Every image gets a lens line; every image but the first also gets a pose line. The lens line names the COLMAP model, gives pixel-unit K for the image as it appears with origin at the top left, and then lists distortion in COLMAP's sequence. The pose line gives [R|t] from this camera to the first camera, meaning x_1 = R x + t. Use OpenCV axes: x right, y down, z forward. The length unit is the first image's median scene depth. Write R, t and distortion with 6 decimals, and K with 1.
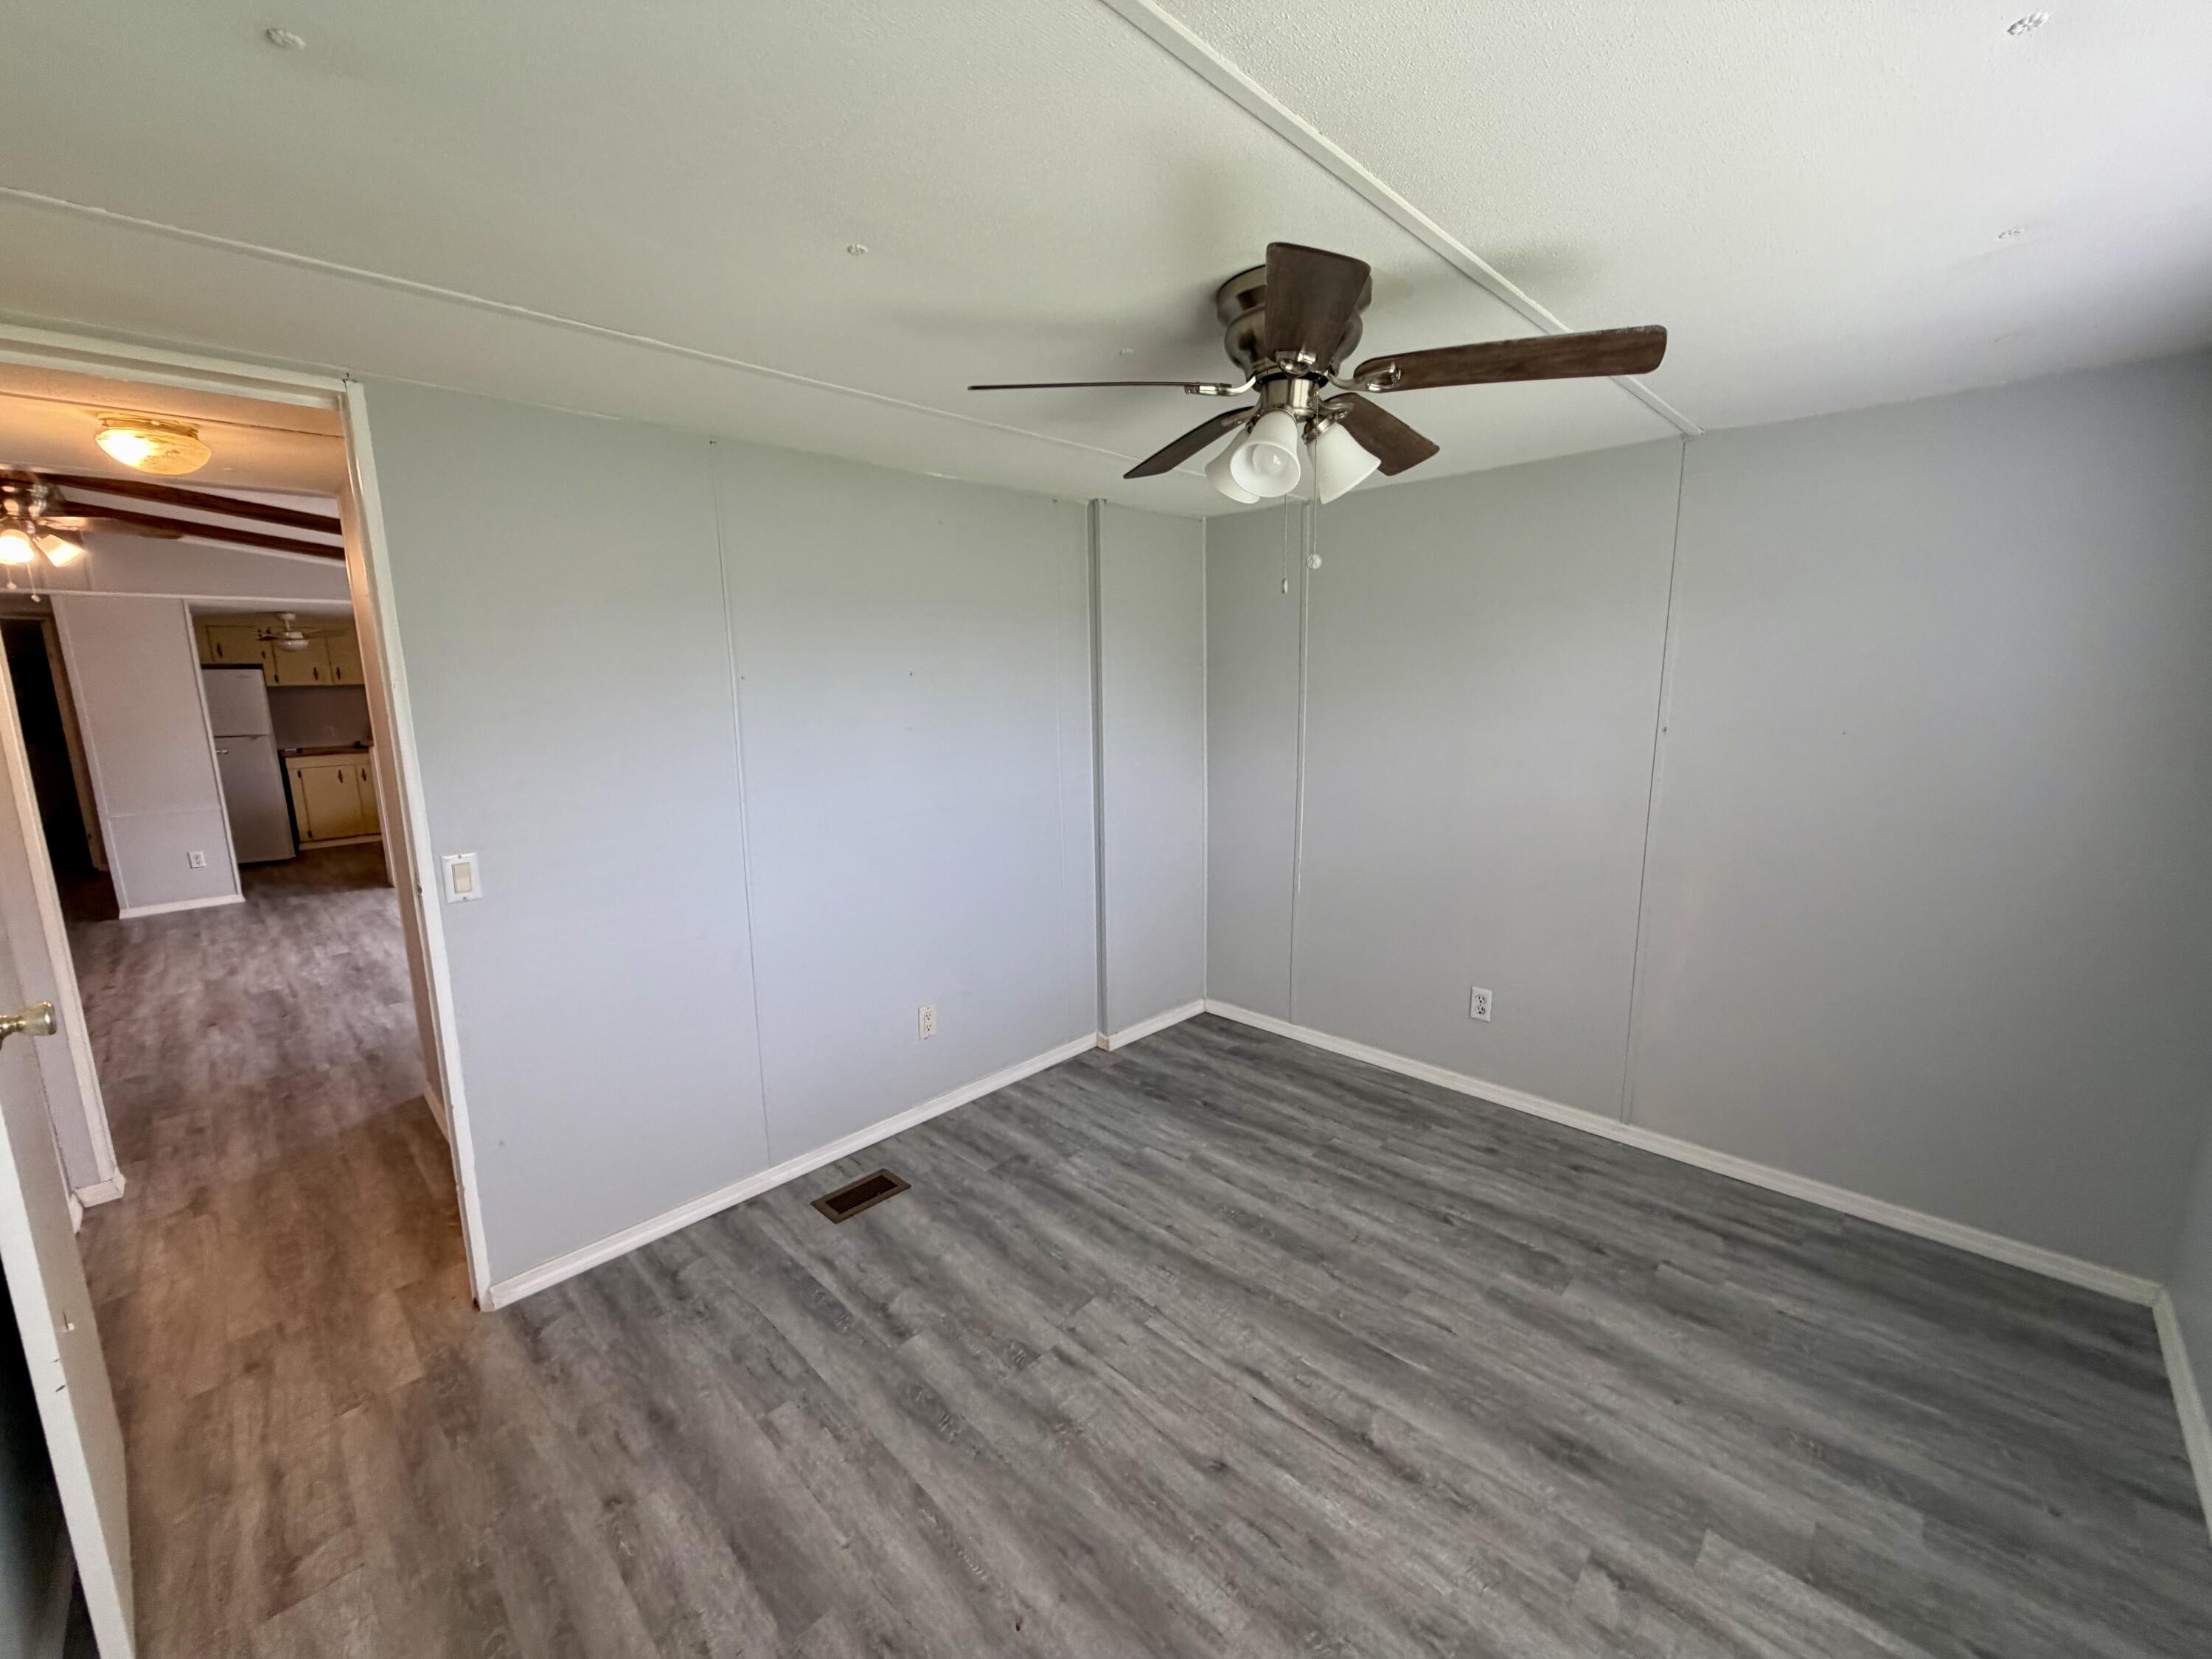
lens RADIAL K [[885.0, 0, 1097.9], [0, 885.0, 831.1], [0, 0, 1]] dist [0.002340, 0.000219]
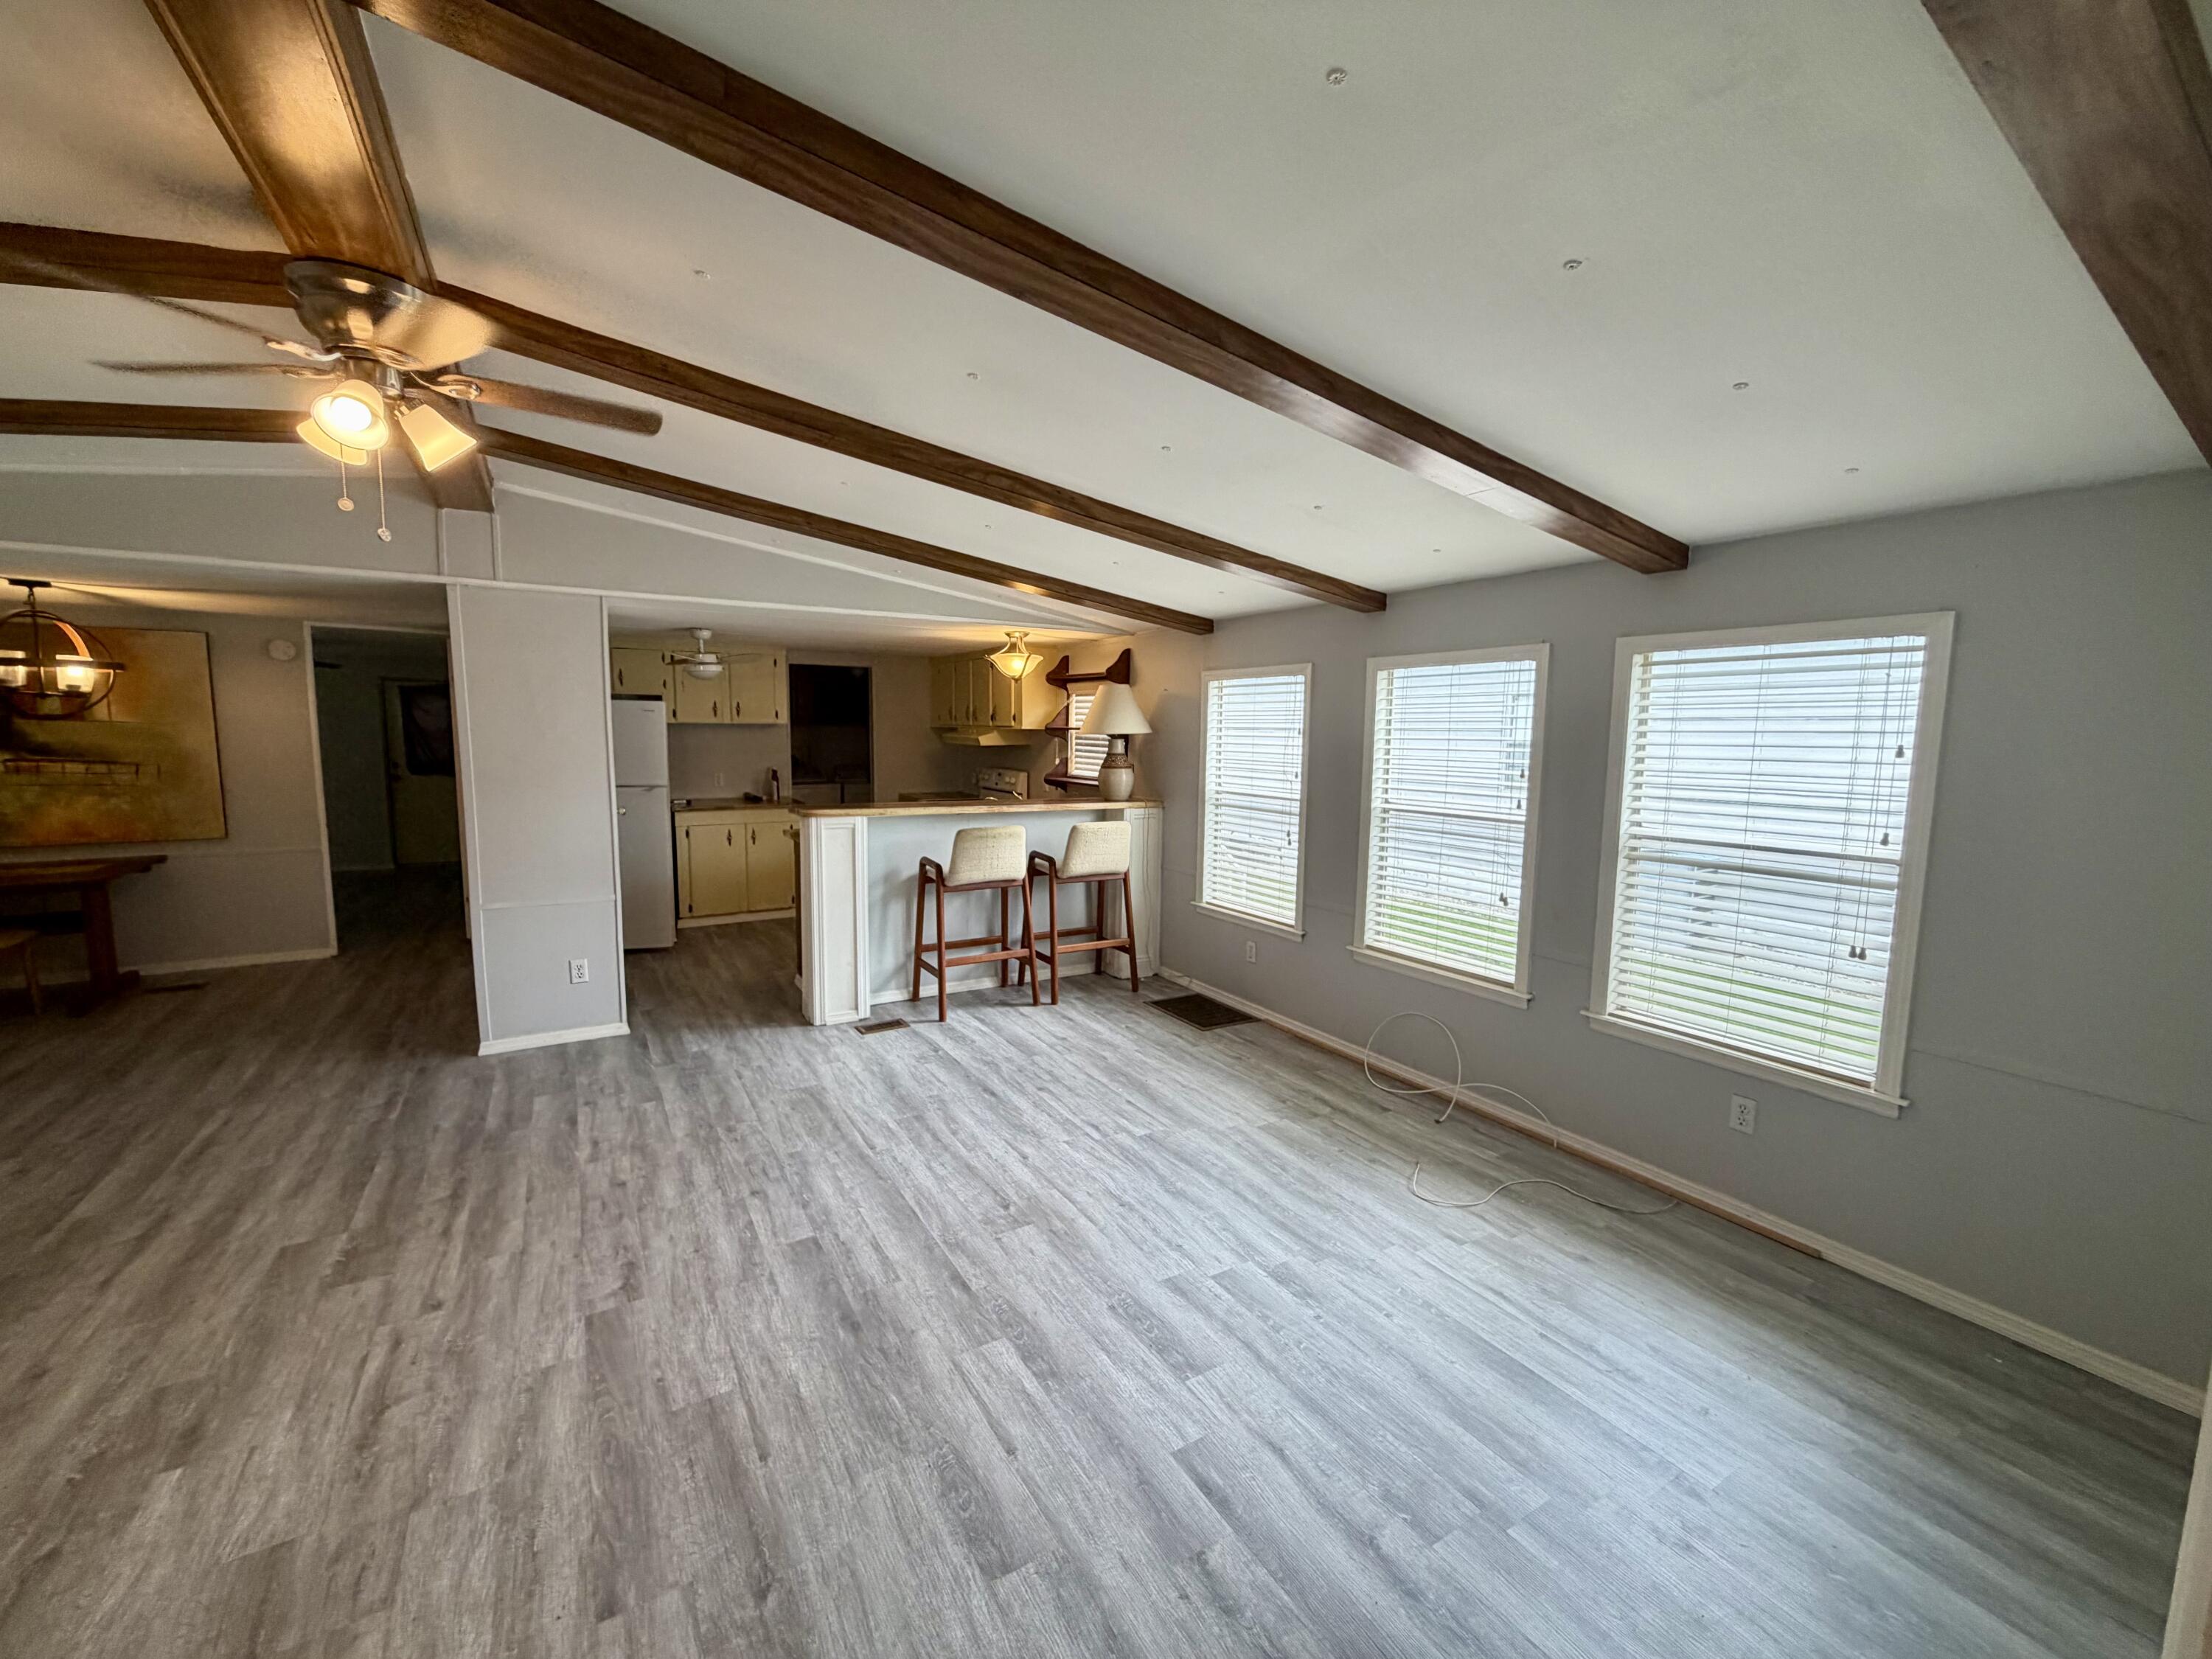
lens RADIAL K [[885.0, 0, 1100.6], [0, 885.0, 825.8], [0, 0, 1]] dist [0.002340, 0.000219]
pose [[0.968438, 0.056128, -0.242855, -1.209900], [-0.071435, 0.995945, -0.054684, -0.186274], [0.238801, 0.070306, 0.968520, 1.105474]]
